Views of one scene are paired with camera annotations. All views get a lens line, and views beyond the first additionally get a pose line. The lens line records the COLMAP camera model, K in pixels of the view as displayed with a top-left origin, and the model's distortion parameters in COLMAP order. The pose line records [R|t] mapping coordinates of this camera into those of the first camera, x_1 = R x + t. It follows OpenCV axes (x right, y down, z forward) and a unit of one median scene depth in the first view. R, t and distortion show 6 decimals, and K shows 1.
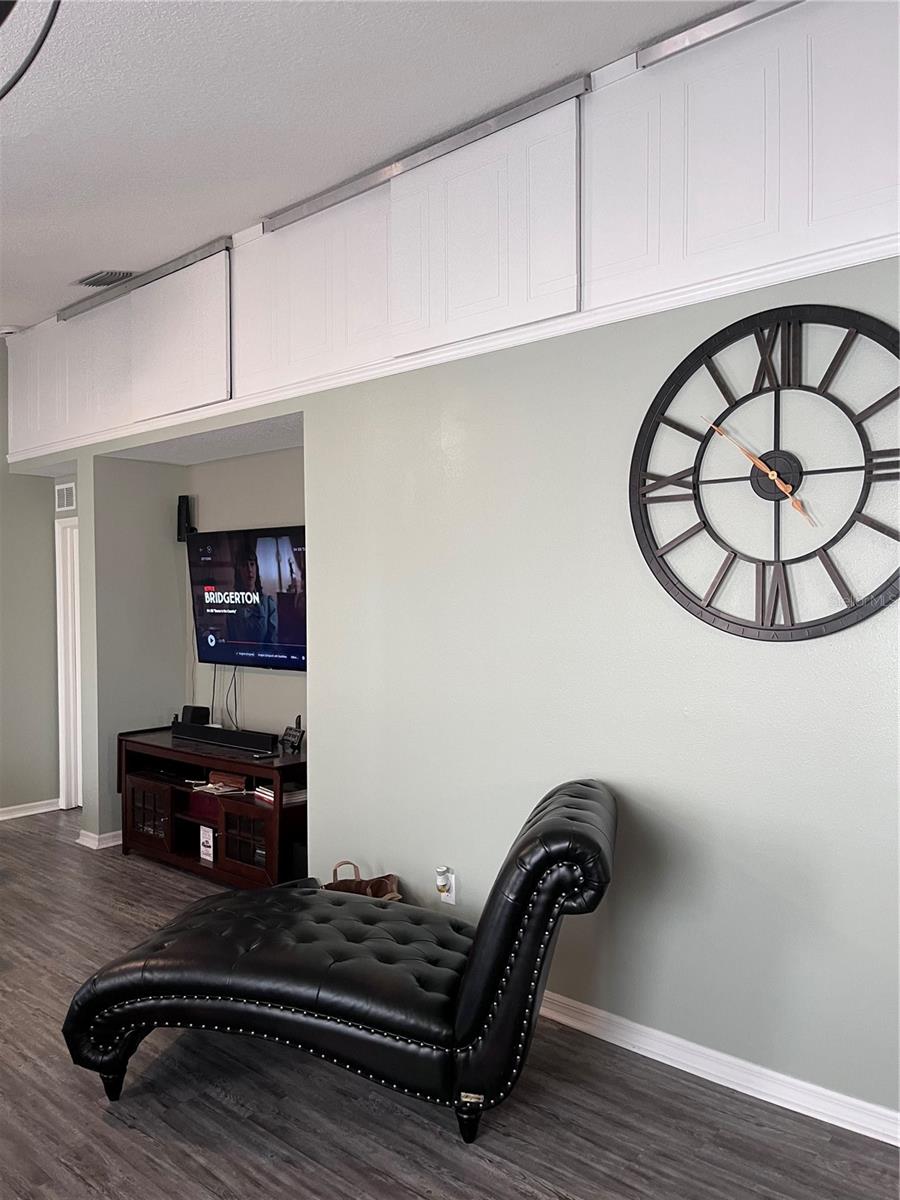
lens RADIAL K [[911.5, 0, 461.7], [0, 911.5, 600.6], [0, 0, 1]] dist [0.045809, -0.060063]
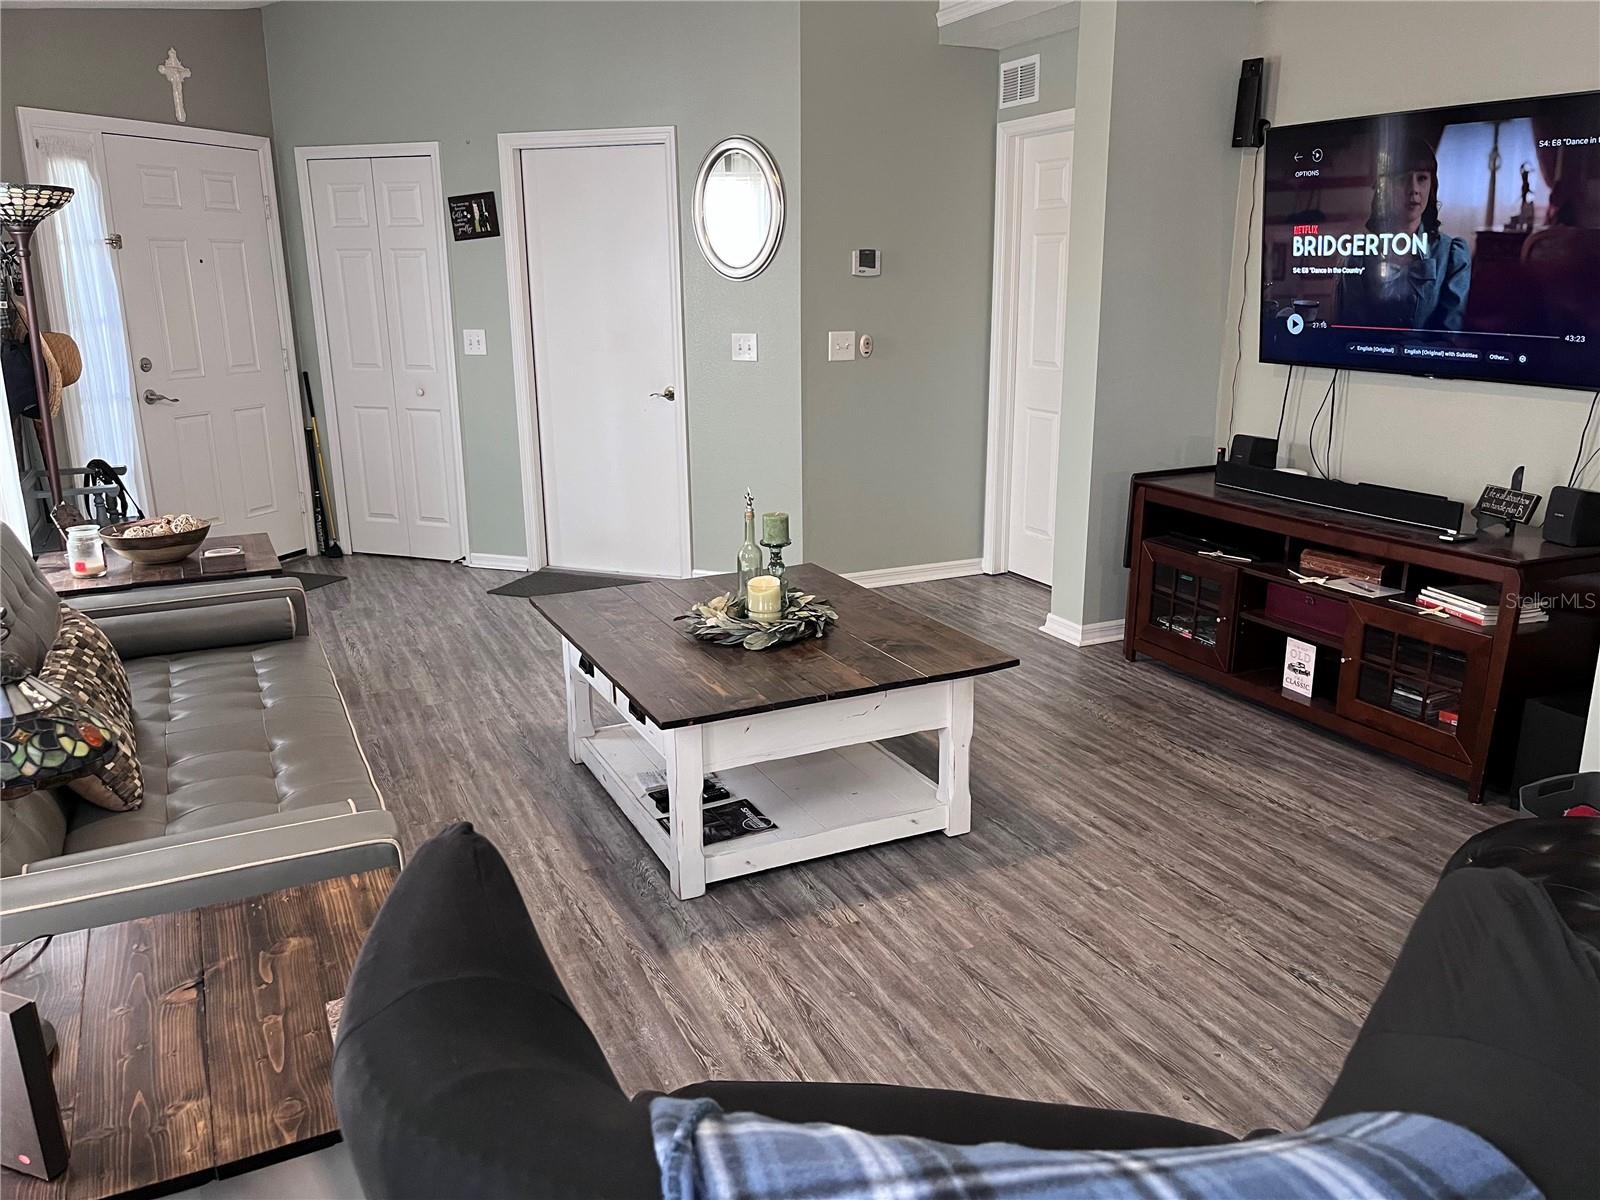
lens RADIAL K [[1215.4, 0, 802.3], [0, 1215.4, 606.3], [0, 0, 1]] dist [0.045809, -0.060063]
pose [[0.919663, 0.104839, -0.378456, -0.265762], [-0.002949, 0.965523, 0.260300, 0.016619], [0.392698, -0.238272, 0.888265, 0.156753]]
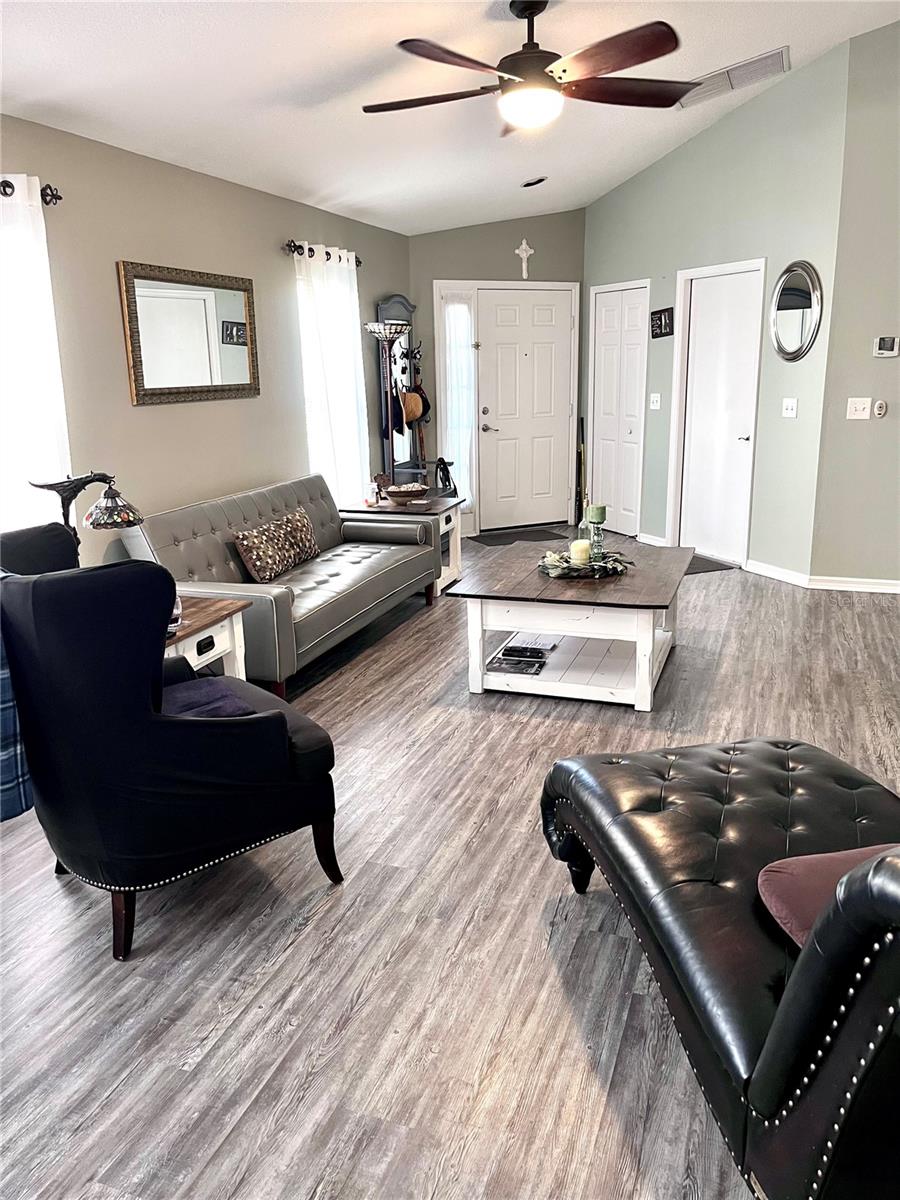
lens RADIAL K [[911.5, 0, 451.7], [0, 911.5, 609.0], [0, 0, 1]] dist [0.045809, -0.060063]
pose [[0.362874, 0.243223, -0.899536, 0.185840], [0.013493, 0.963862, 0.266060, 0.006903], [0.931740, -0.108683, 0.346479, 0.313691]]
